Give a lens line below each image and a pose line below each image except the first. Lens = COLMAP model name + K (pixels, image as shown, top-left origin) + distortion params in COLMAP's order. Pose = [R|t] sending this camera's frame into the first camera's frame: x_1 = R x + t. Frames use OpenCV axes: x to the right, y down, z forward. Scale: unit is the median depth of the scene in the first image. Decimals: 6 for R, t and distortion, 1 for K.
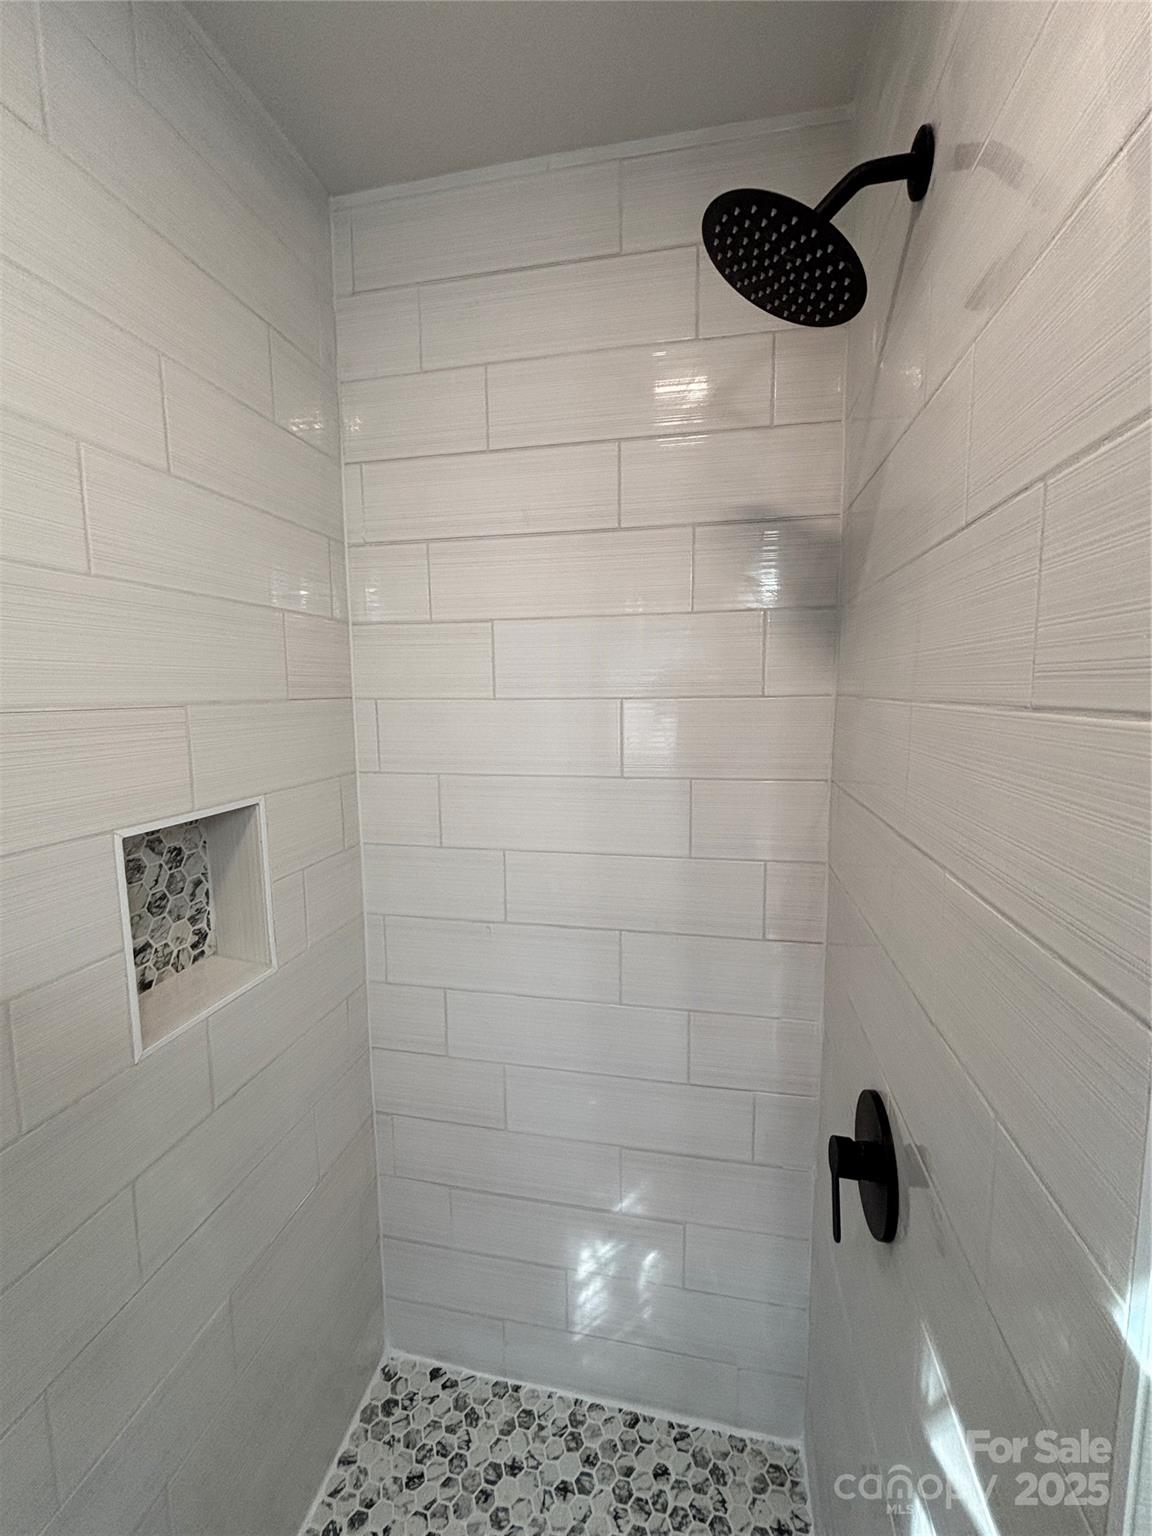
lens RADIAL K [[634.4, 0, 571.1], [0, 634.4, 769.2], [0, 0, 1]] dist [-0.002249, 0.000644]
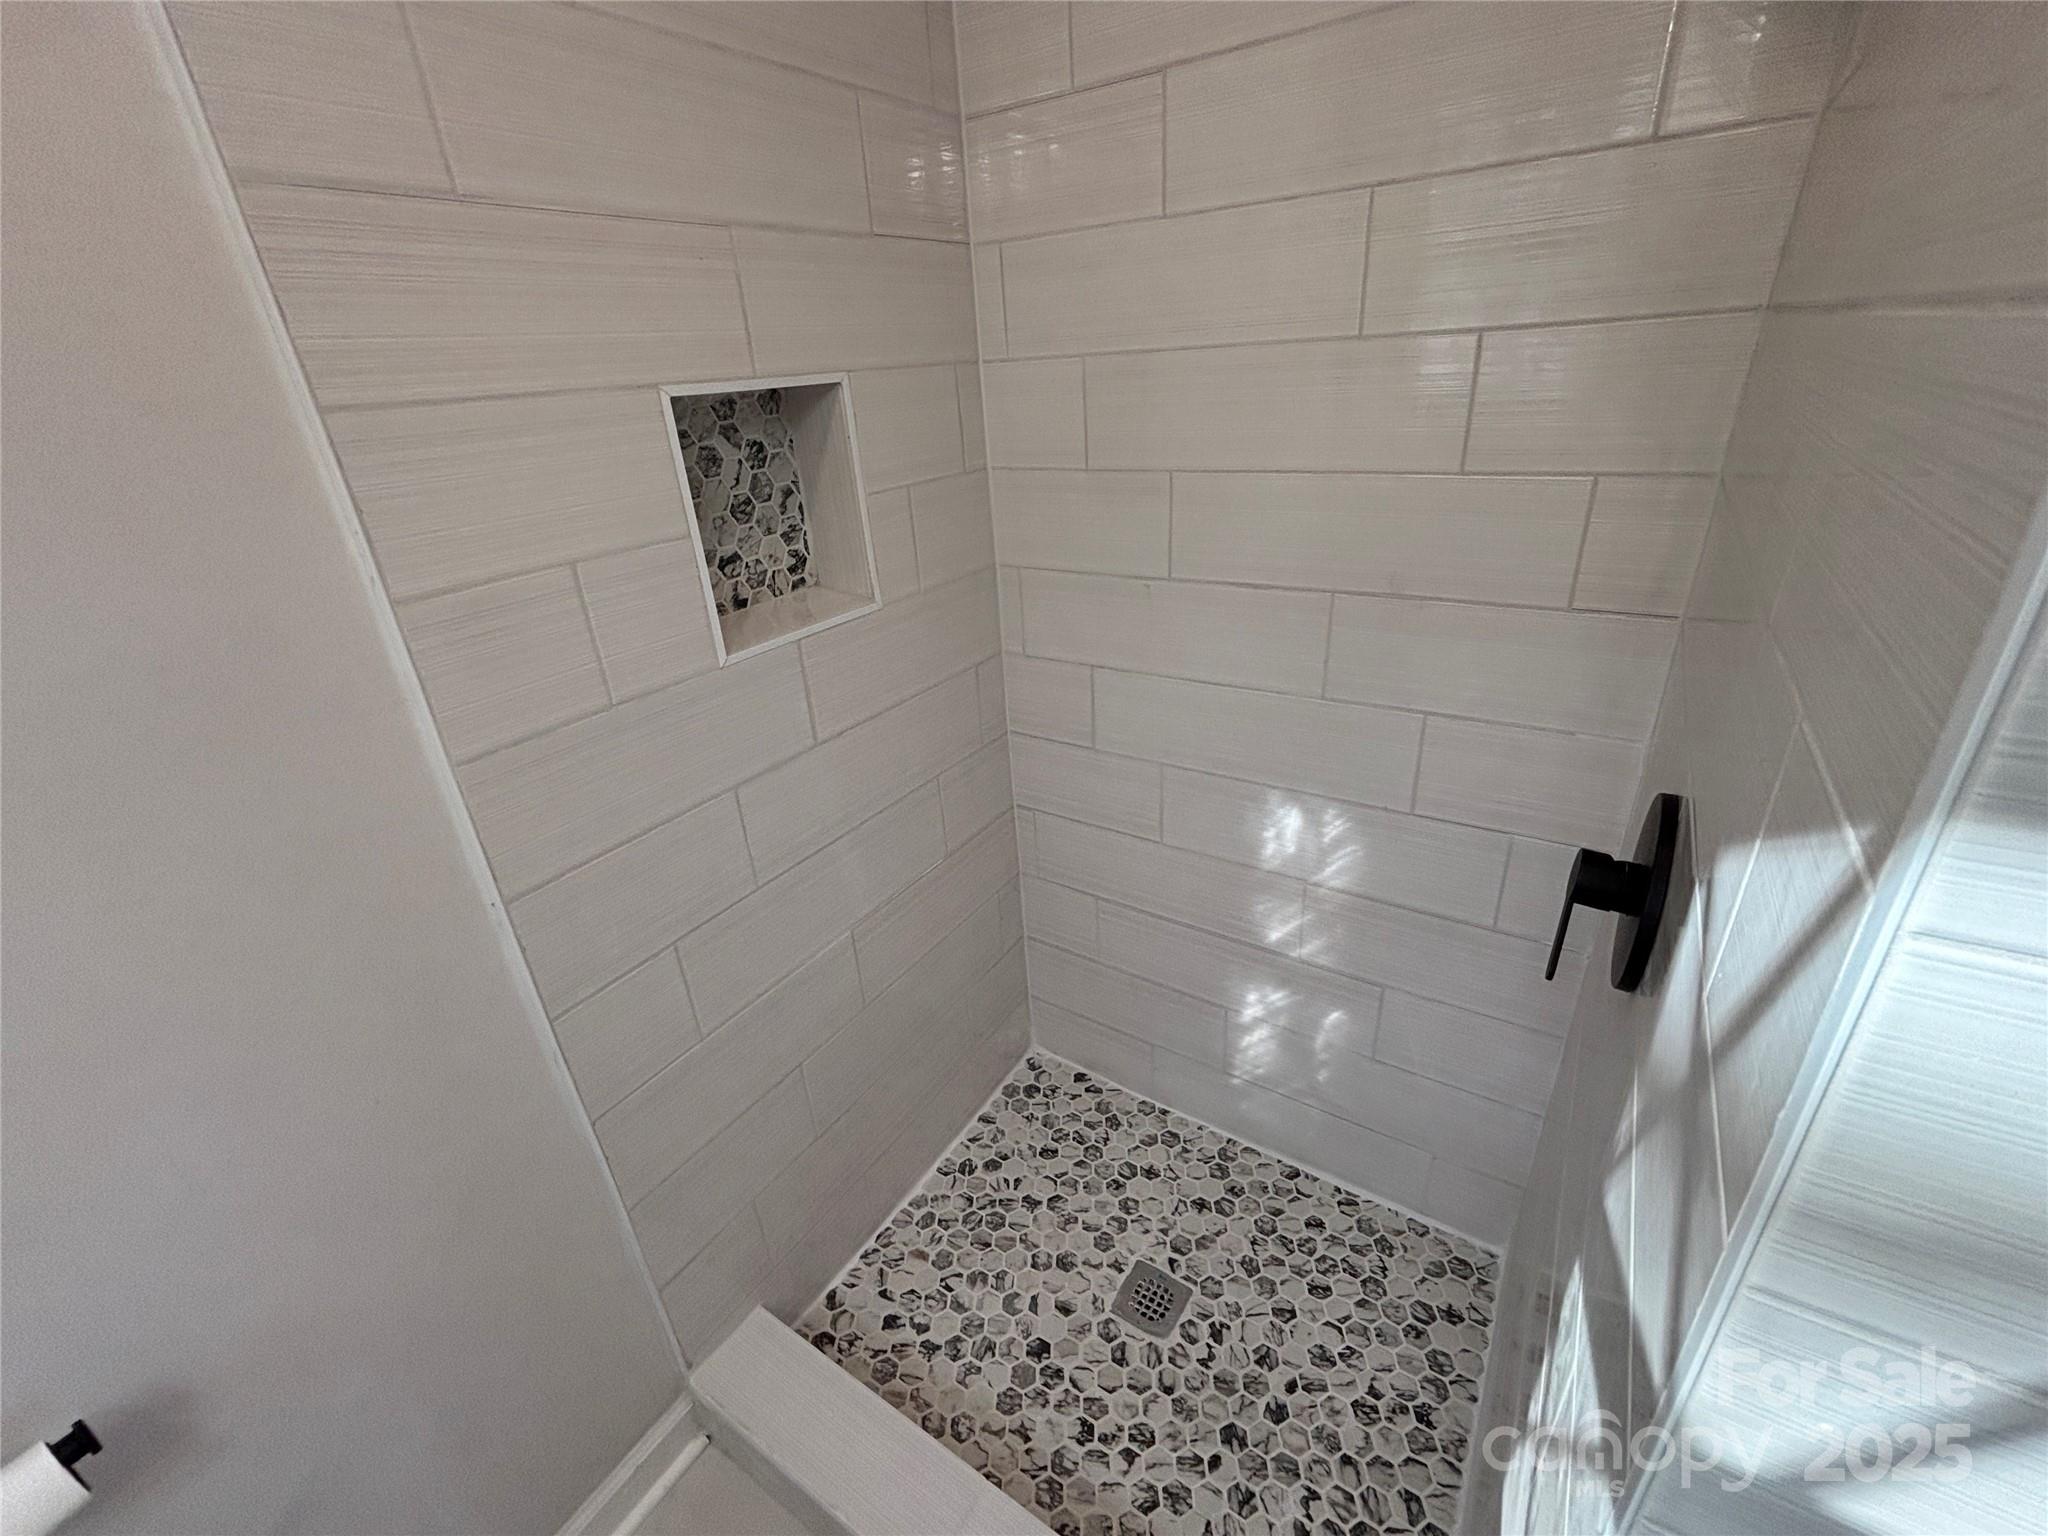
lens RADIAL K [[845.9, 0, 1031.9], [0, 845.9, 758.3], [0, 0, 1]] dist [-0.002249, 0.000644]
pose [[0.930587, 0.113571, -0.348009, 0.117403], [0.005973, 0.945820, 0.324635, 0.132726], [0.366023, -0.304180, 0.879489, 0.032566]]
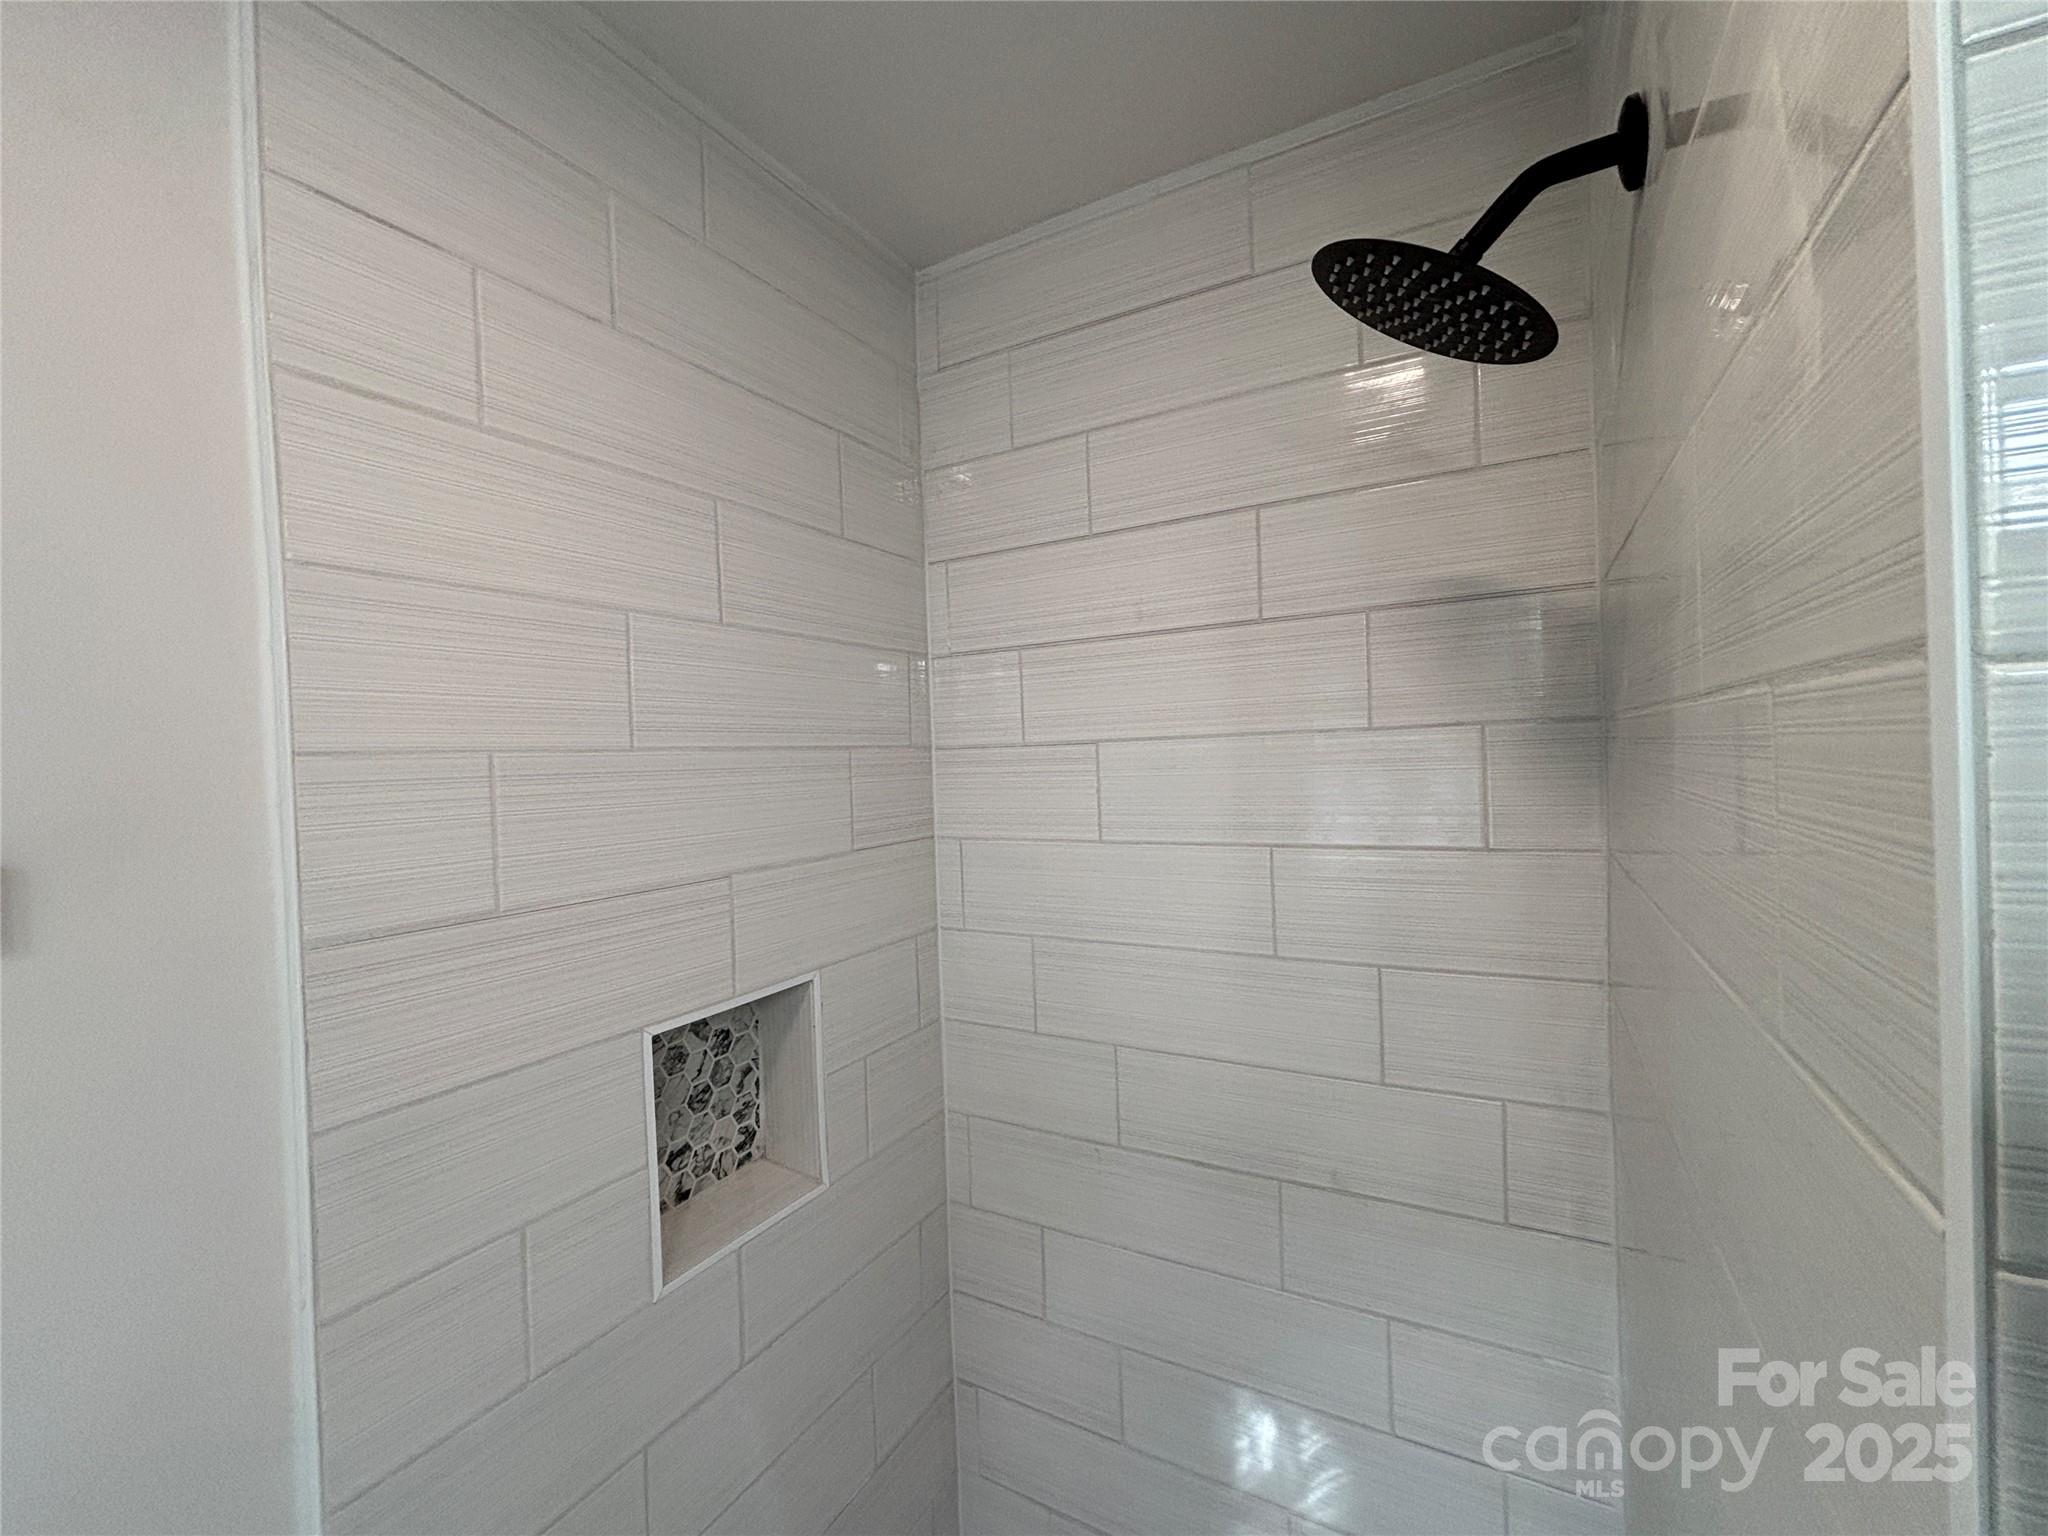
lens RADIAL K [[845.9, 0, 1027.4], [0, 845.9, 777.0], [0, 0, 1]] dist [-0.002249, 0.000644]
pose [[0.954486, -0.017839, -0.297723, 0.101639], [-0.010779, 0.995494, -0.094206, -0.097106], [0.298062, 0.093128, 0.949993, -0.002430]]
